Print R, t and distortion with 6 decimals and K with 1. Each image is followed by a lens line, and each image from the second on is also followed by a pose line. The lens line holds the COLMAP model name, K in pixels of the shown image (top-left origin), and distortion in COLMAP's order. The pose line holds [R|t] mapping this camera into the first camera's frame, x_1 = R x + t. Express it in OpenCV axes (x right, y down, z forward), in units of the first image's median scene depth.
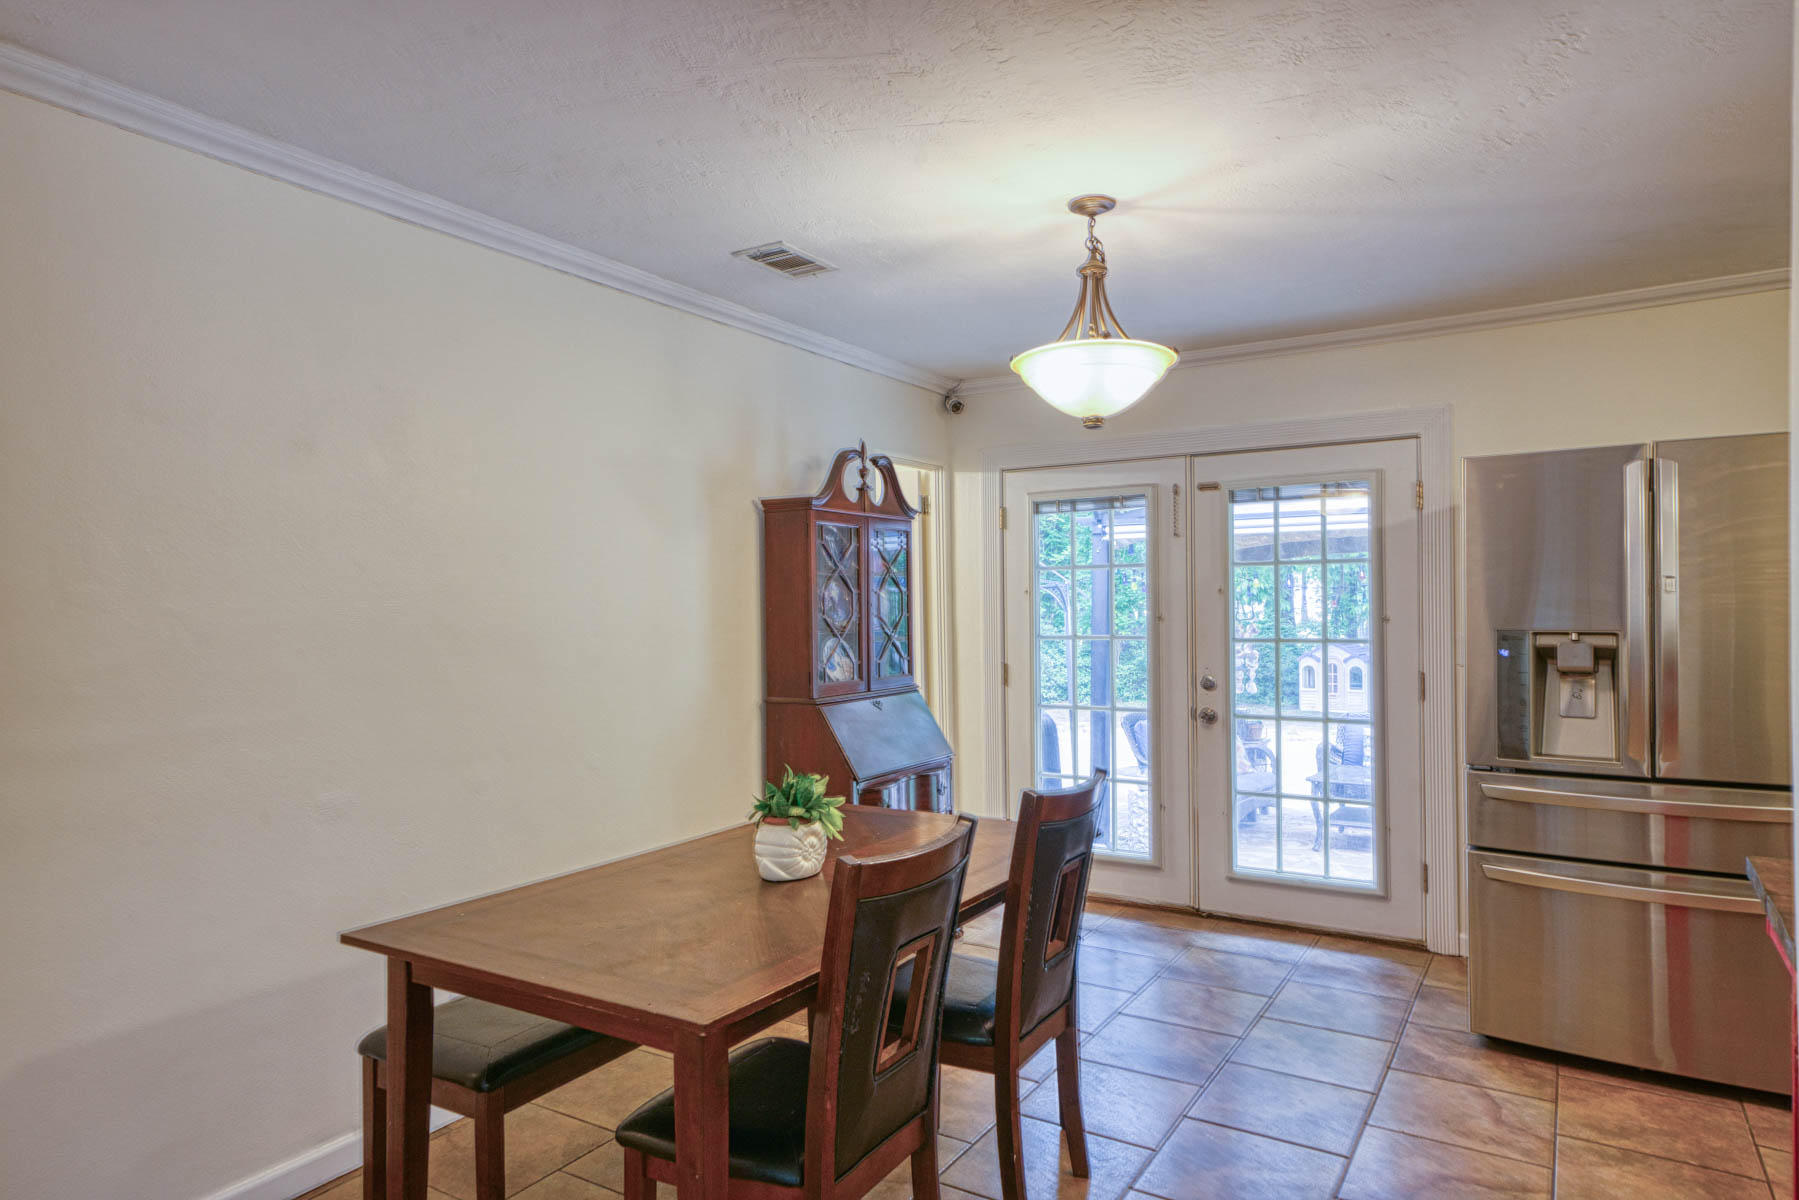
lens RADIAL K [[1067.5, 0, 913.4], [0, 1067.5, 600.1], [0, 0, 1]] dist [0.000533, 0.000287]
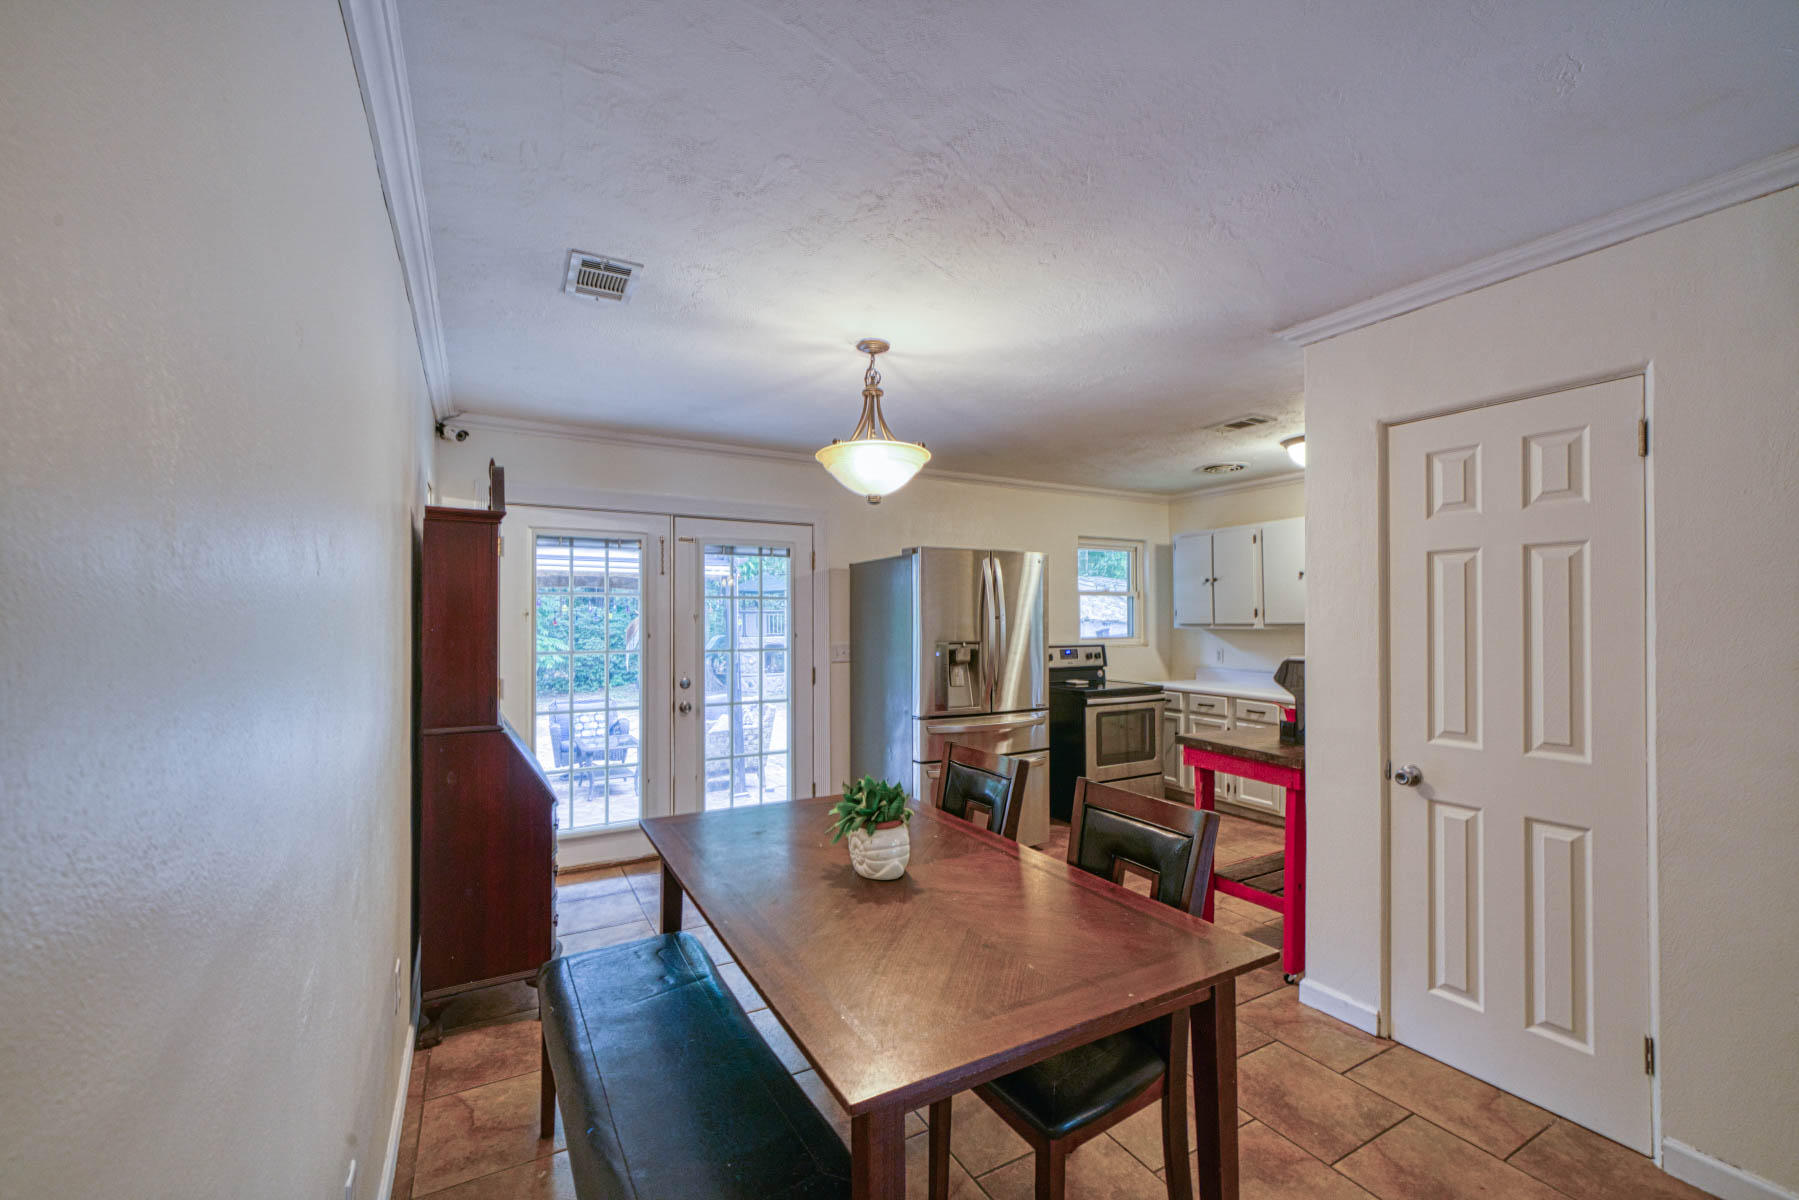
lens RADIAL K [[707.5, 0, 891.5], [0, 707.5, 606.4], [0, 0, 1]] dist [-0.002822, -0.000062]
pose [[0.500018, 0.023041, 0.865709, -0.382470], [-0.010276, 0.999733, -0.020673, -0.005115], [-0.865954, 0.001441, 0.500121, 0.316899]]
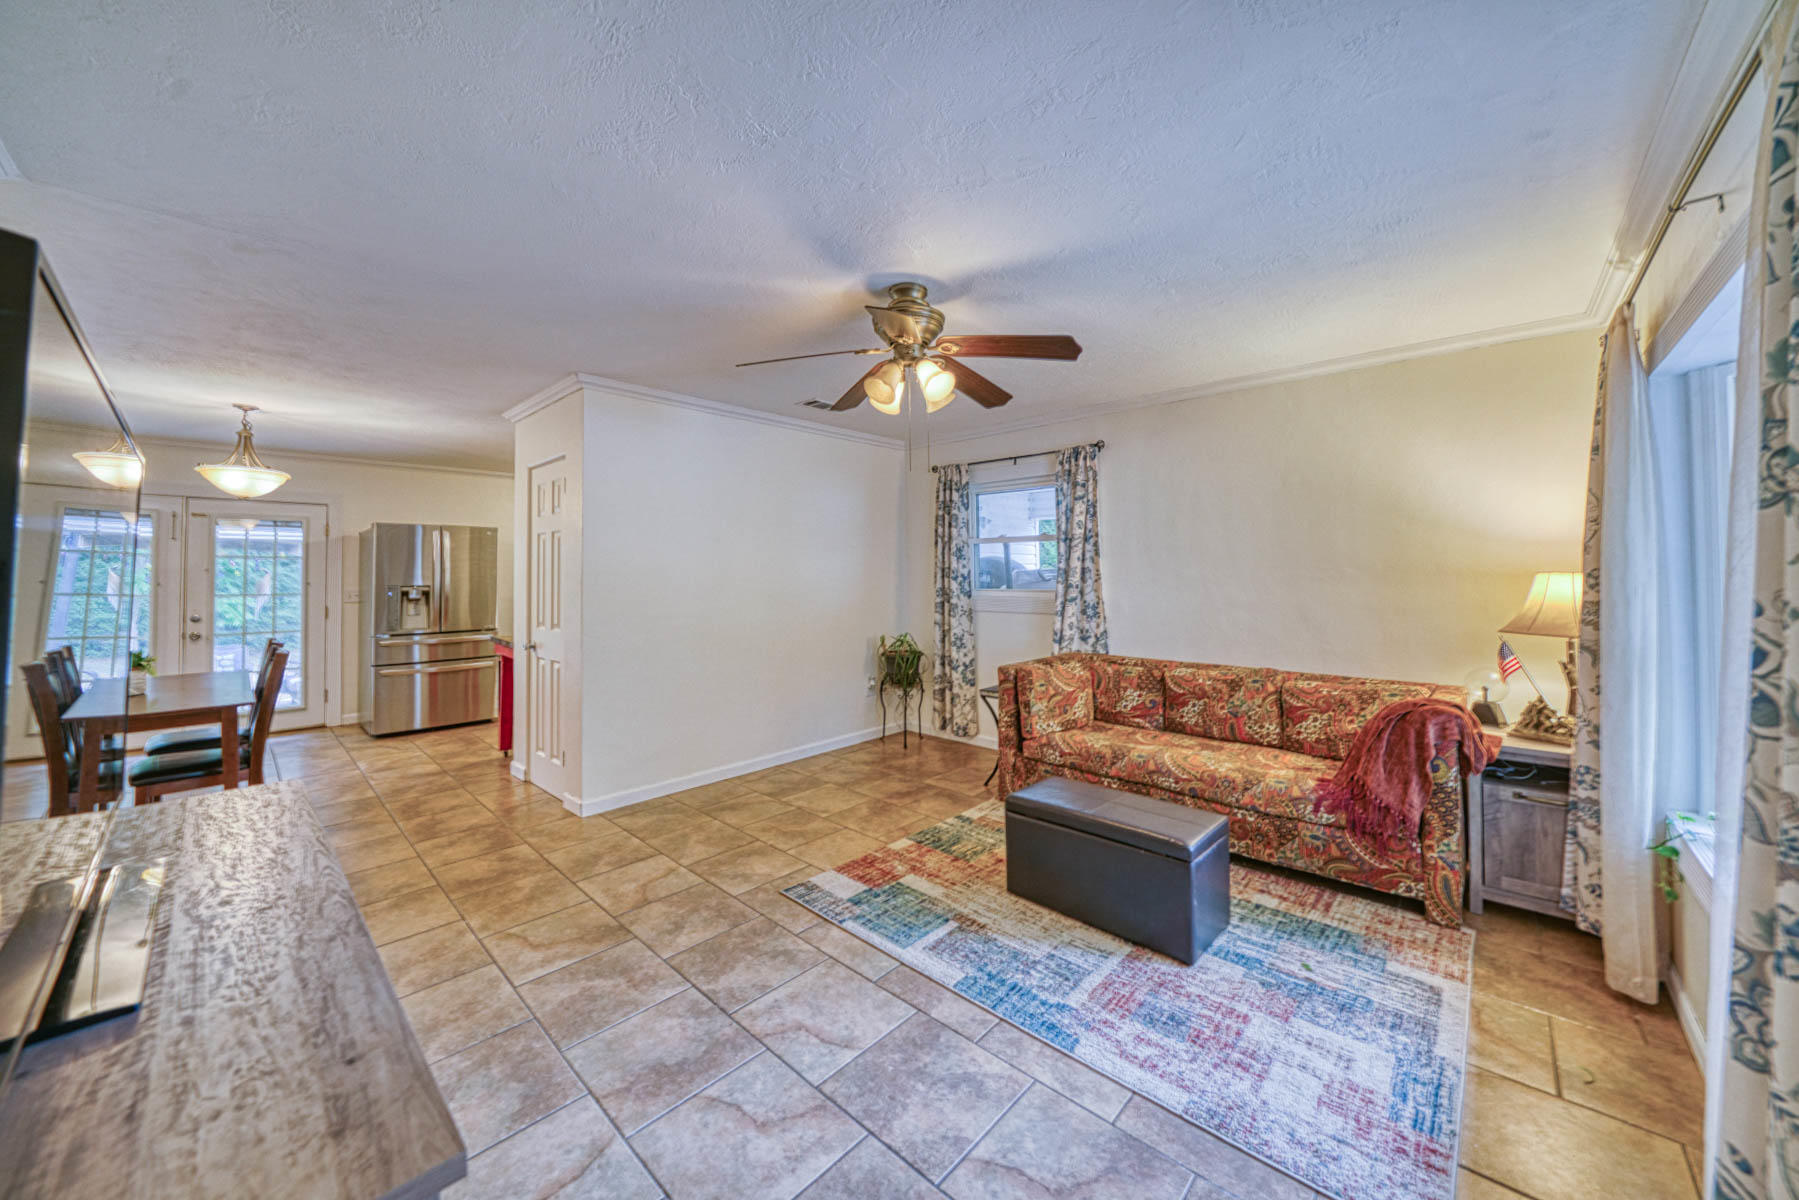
lens RADIAL K [[624.2, 0, 848.4], [0, 624.2, 565.1], [0, 0, 1]] dist [-0.008669, 0.000009]
pose [[0.235390, 0.024469, 0.971593, -0.520503], [-0.001025, 0.999689, -0.024928, 0.008538], [-0.971900, 0.004872, 0.235342, -0.383906]]
